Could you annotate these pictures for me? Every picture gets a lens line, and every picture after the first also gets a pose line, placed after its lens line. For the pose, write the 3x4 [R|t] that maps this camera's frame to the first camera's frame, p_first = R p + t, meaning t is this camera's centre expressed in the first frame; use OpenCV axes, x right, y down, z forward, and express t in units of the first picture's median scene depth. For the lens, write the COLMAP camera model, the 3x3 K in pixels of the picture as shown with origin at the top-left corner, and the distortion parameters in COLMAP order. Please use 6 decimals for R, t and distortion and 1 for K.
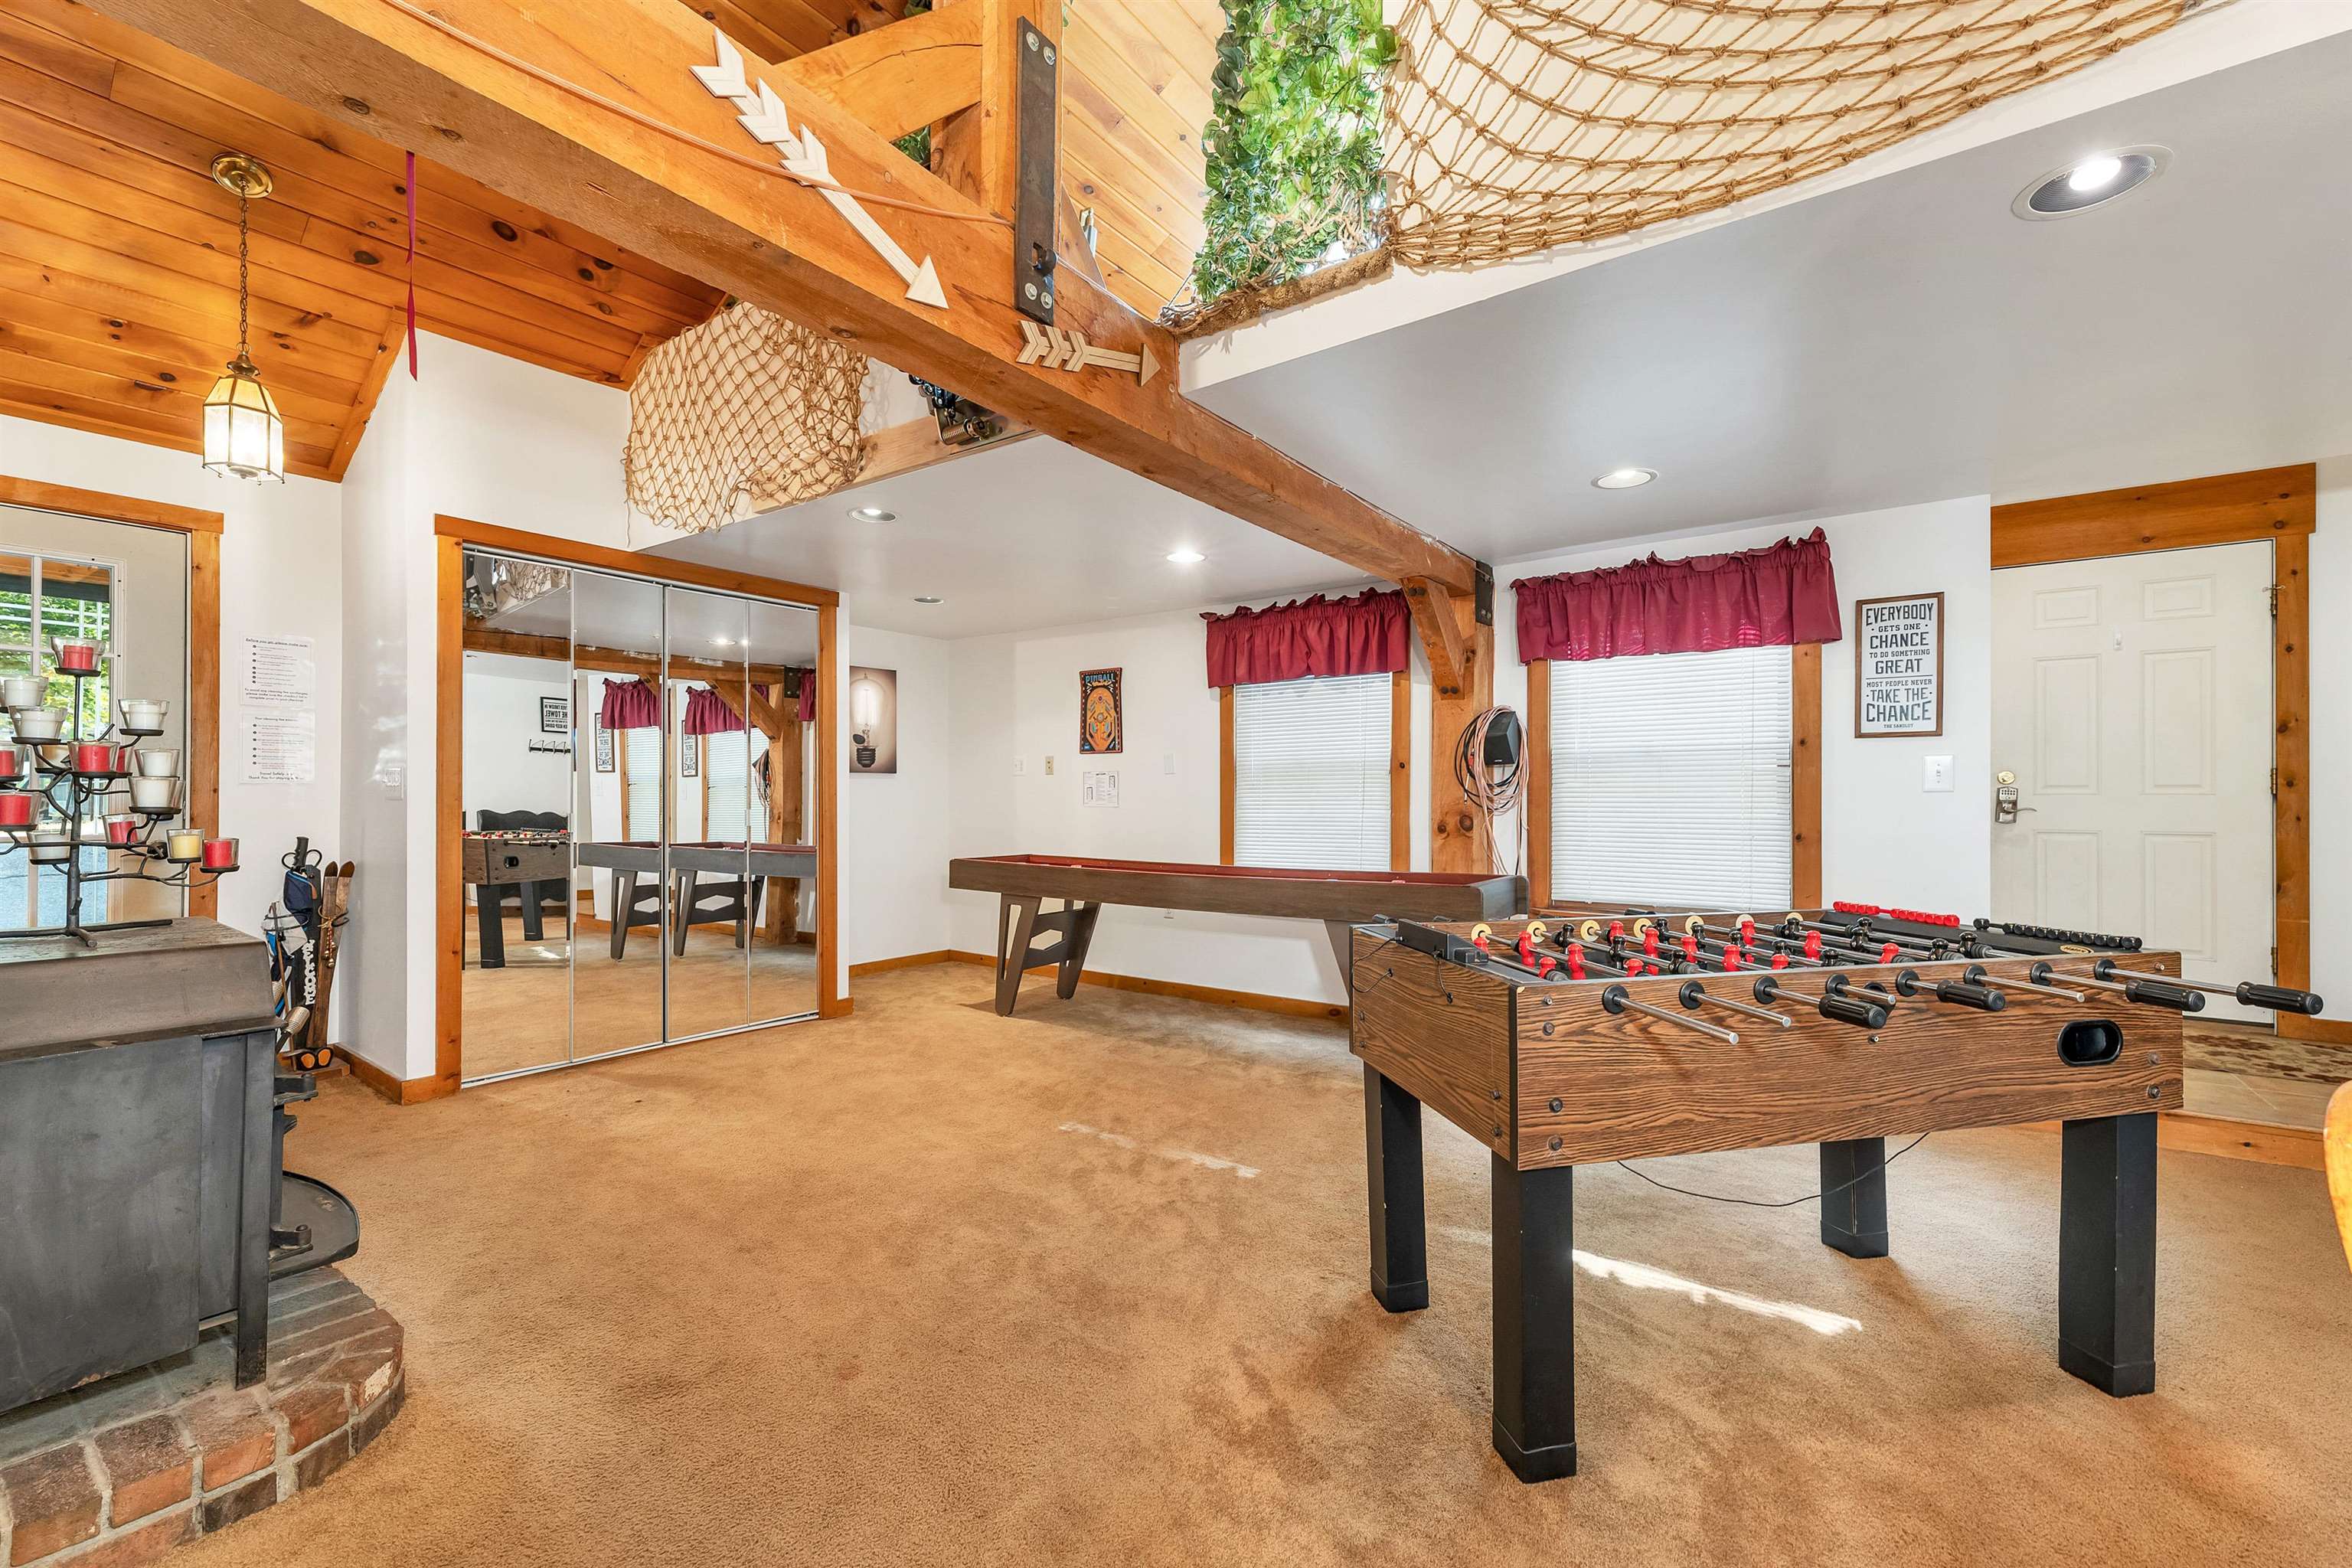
lens RADIAL K [[984.0, 0, 1170.2], [0, 984.0, 798.1], [0, 0, 1]] dist [0.005867, -0.001803]
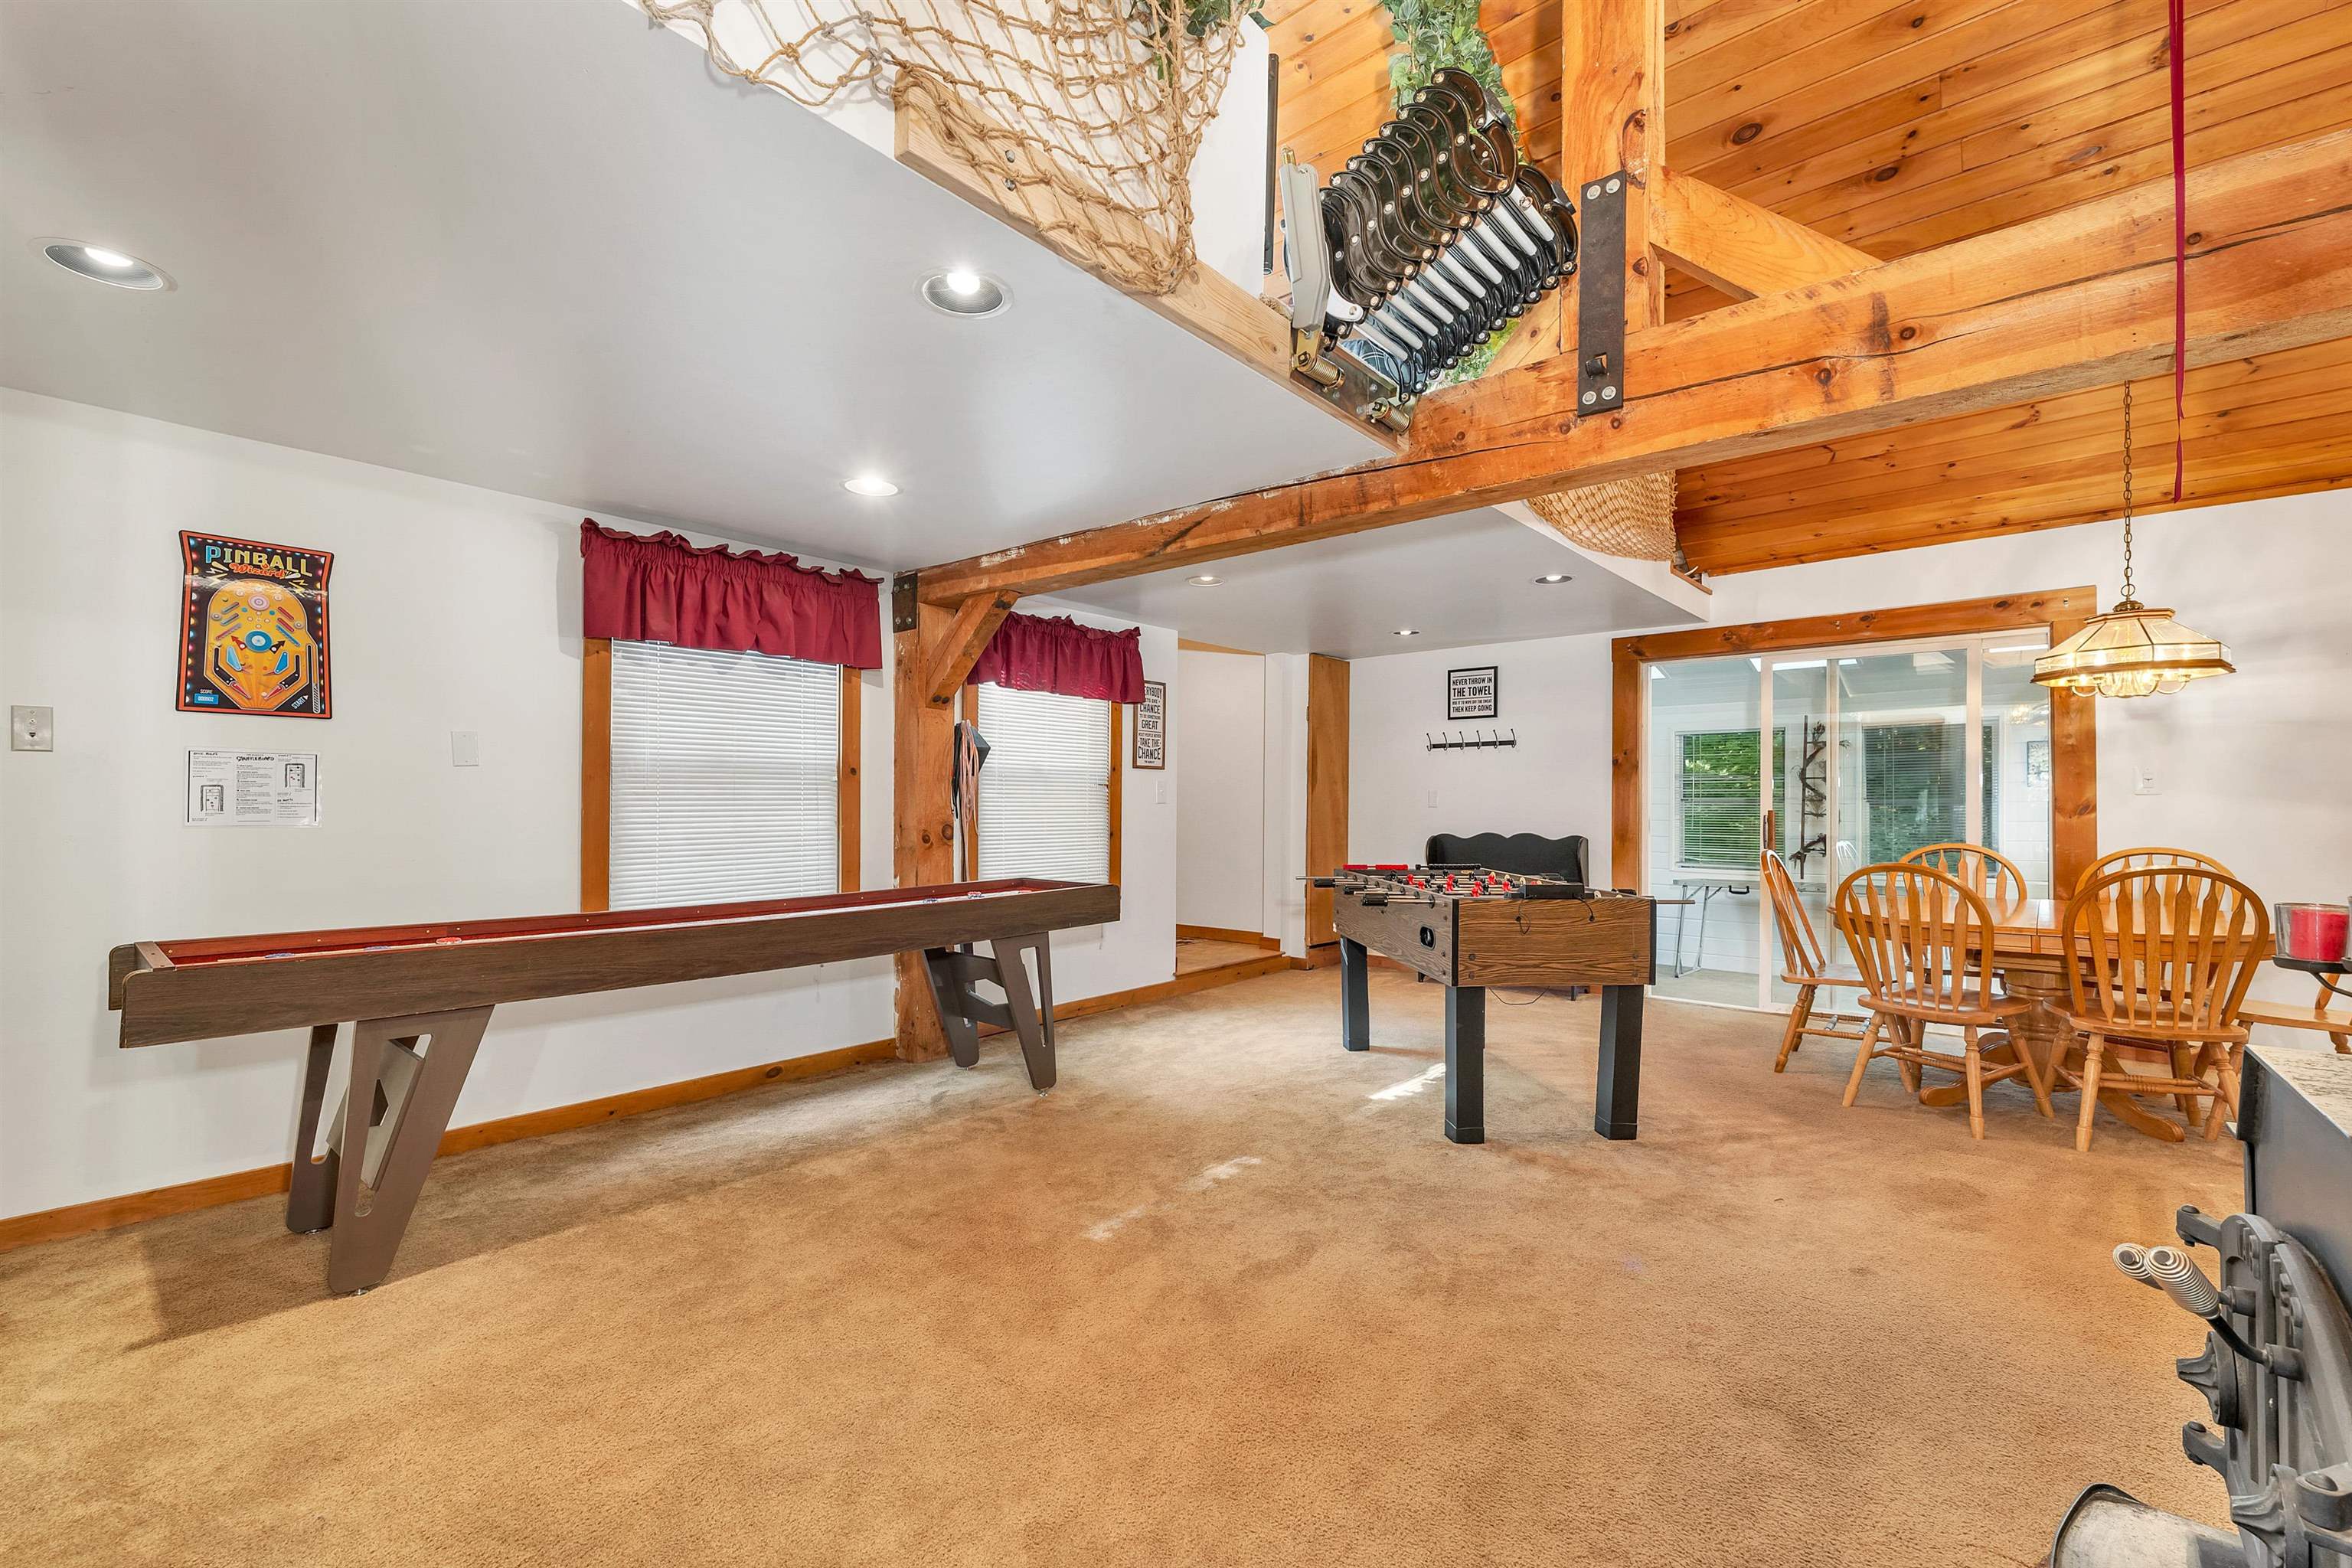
lens RADIAL K [[984.0, 0, 1170.2], [0, 984.0, 789.1], [0, 0, 1]] dist [0.005867, -0.001803]
pose [[0.083610, 0.021835, 0.996259, -0.646233], [0.003364, 0.999748, -0.022193, 0.003774], [-0.996493, 0.005207, 0.083515, 0.648796]]
